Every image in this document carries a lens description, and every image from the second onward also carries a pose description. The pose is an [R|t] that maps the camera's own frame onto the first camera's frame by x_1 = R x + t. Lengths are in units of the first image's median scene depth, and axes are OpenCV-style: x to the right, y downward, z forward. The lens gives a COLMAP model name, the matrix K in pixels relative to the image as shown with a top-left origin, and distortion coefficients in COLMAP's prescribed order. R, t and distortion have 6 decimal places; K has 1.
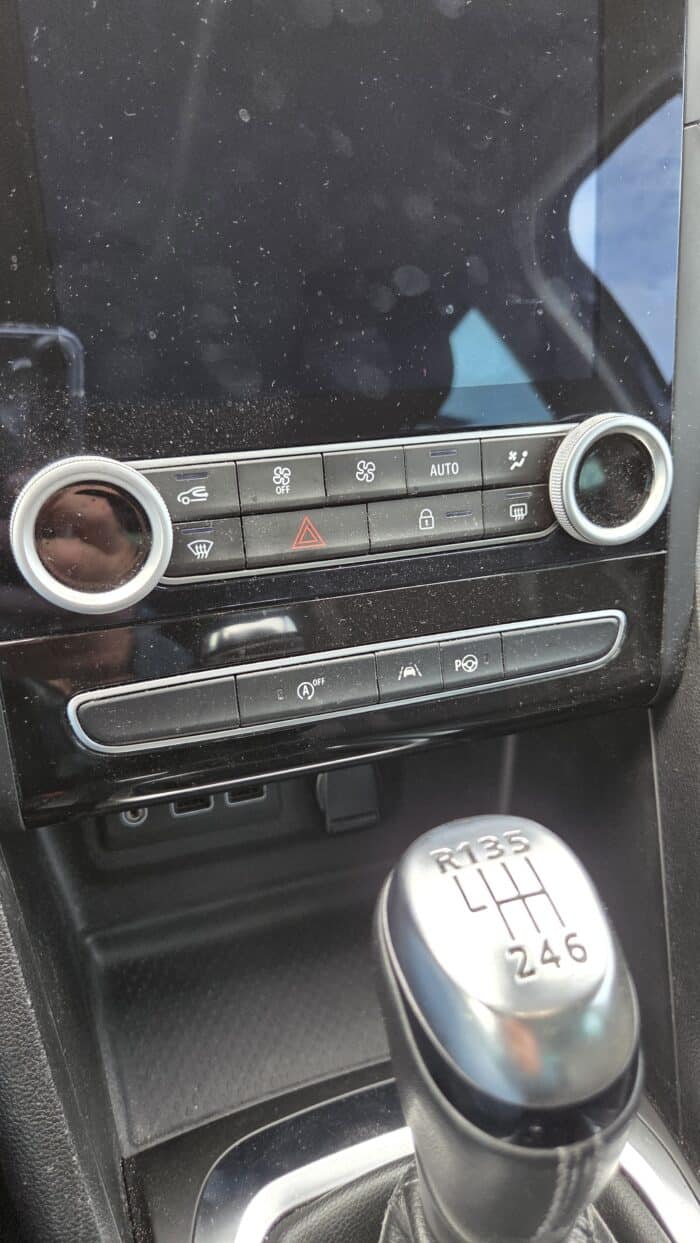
lens RADIAL K [[811.8, 0, 350.0], [0, 811.8, 621.5], [0, 0, 1]] dist [0.036279, -0.045052]
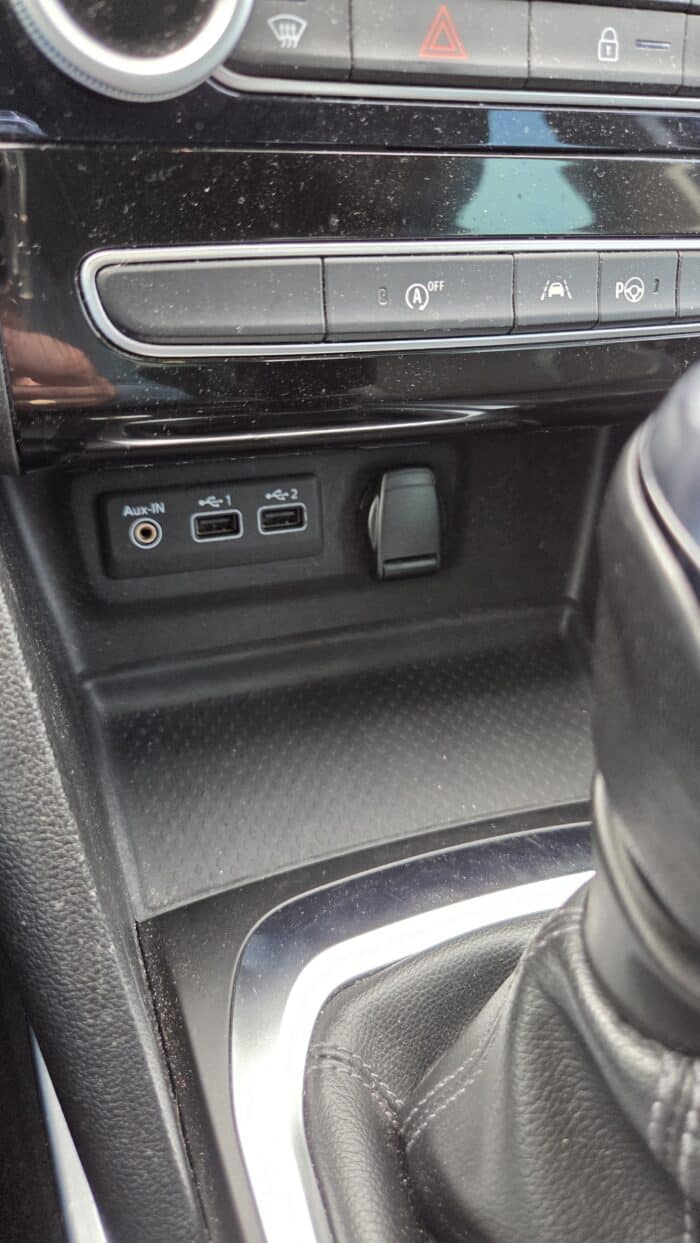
lens RADIAL K [[814.5, 0, 347.7], [0, 814.5, 587.5], [0, 0, 1]] dist [0.002297, 0.000185]
pose [[0.998498, 0.043235, 0.033659, -0.119656], [-0.047238, 0.990519, 0.129002, 0.231354], [-0.027762, -0.130398, 0.991073, 0.252792]]
